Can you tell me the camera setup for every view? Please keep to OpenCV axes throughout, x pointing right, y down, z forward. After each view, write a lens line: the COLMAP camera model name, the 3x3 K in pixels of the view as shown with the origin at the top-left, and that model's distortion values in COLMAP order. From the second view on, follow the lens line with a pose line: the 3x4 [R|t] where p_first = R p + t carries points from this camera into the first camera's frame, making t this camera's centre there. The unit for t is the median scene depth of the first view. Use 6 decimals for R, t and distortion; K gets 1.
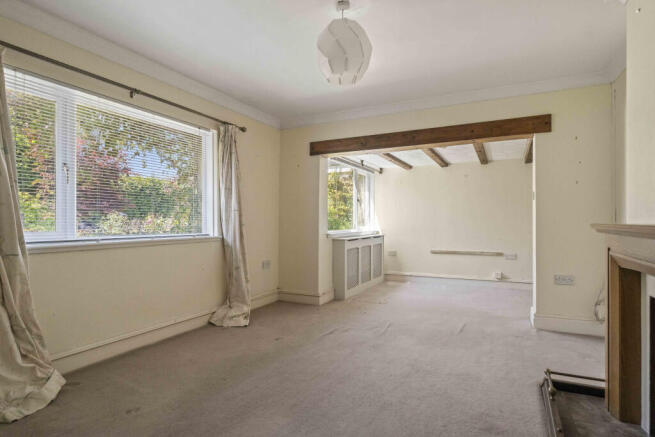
lens RADIAL K [[360.8, 0, 327.9], [0, 360.8, 220.2], [0, 0, 1]] dist [-0.001804, -0.000119]
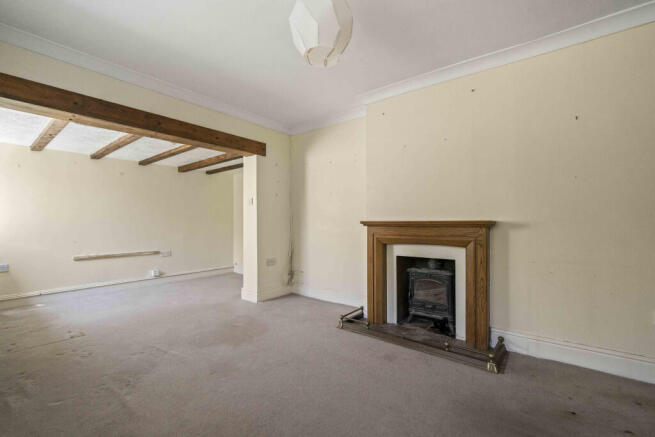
lens RADIAL K [[286.7, 0, 327.4], [0, 286.7, 219.6], [0, 0, 1]] dist [0.002130, -0.000101]
pose [[0.209142, 0.013041, 0.977798, -0.253182], [0.000920, 0.999908, -0.013533, 0.008225], [-0.977885, 0.003729, 0.209111, 0.334258]]
